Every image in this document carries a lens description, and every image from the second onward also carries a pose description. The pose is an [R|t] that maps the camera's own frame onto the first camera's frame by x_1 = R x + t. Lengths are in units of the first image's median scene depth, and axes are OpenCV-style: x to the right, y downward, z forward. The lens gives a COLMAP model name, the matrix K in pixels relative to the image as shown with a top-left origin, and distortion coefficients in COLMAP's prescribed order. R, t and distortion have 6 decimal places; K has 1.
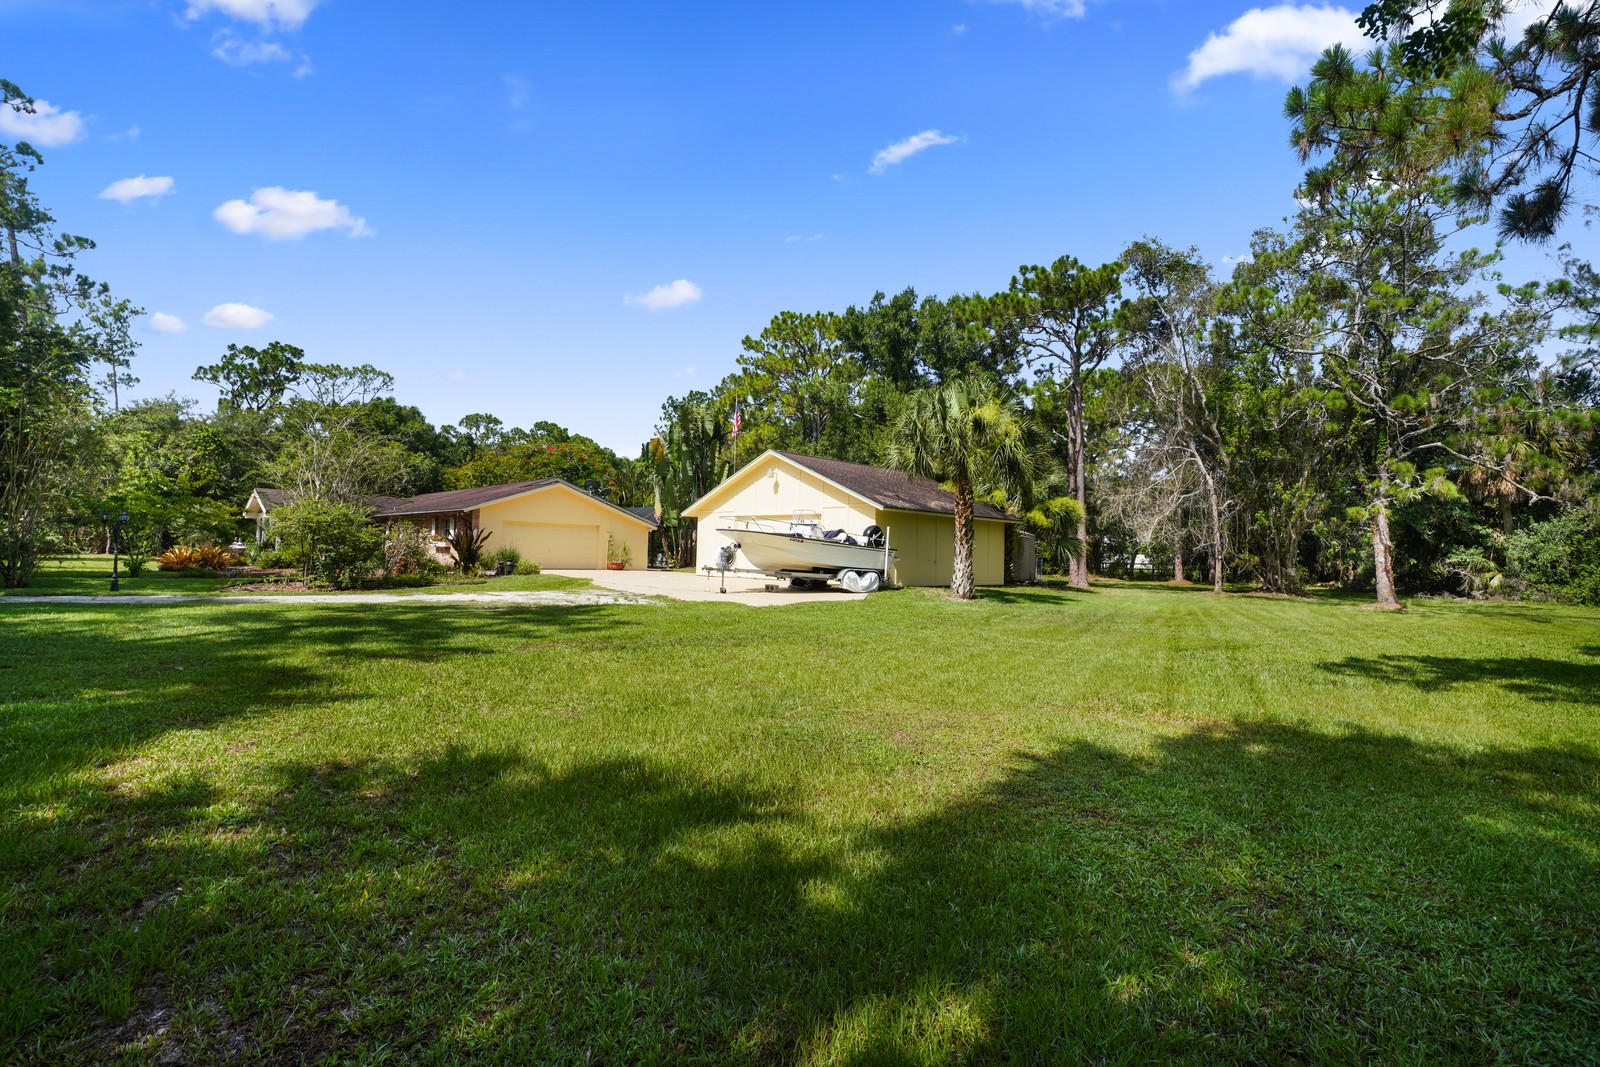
lens RADIAL K [[741.9, 0, 800.0], [0, 741.9, 533.5], [0, 0, 1]] dist [-0.001451, -0.000265]
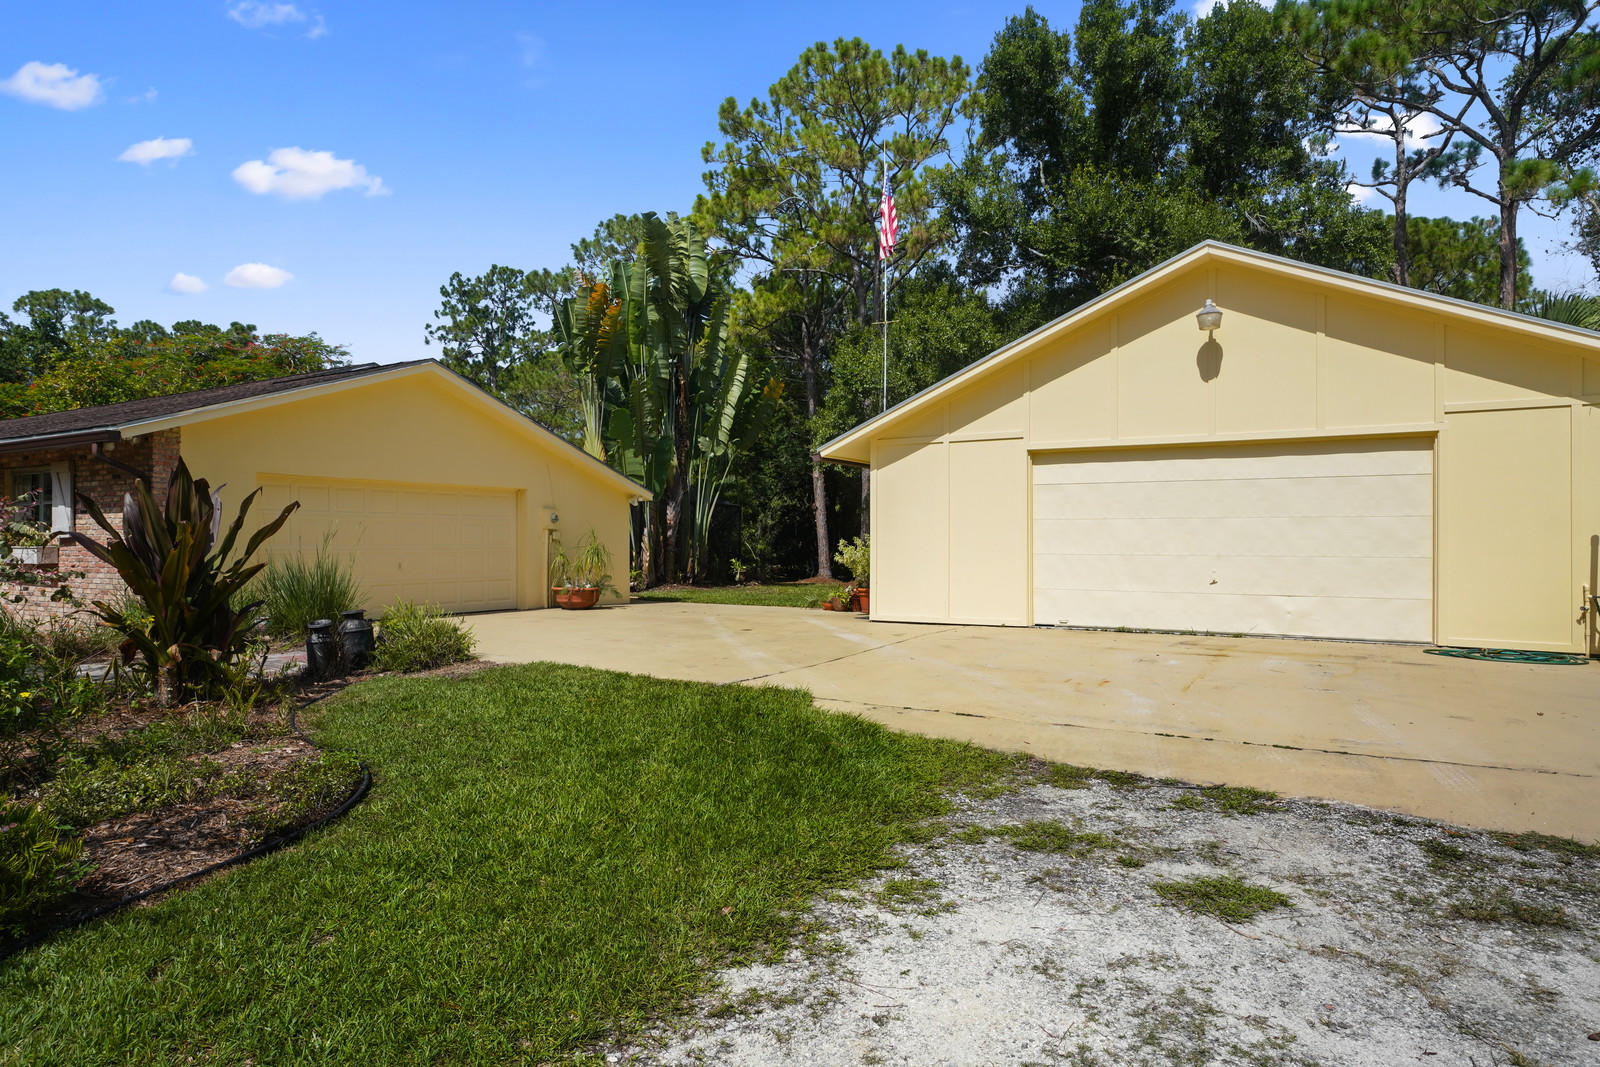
lens RADIAL K [[971.2, 0, 800.0], [0, 971.2, 533.5], [0, 0, 1]] dist [0.022174, 0.000953]
pose [[0.969577, -0.022537, 0.243745, -0.215182], [0.017081, 0.999555, 0.024474, 0.001199], [-0.244188, -0.019566, 0.969530, 0.421528]]
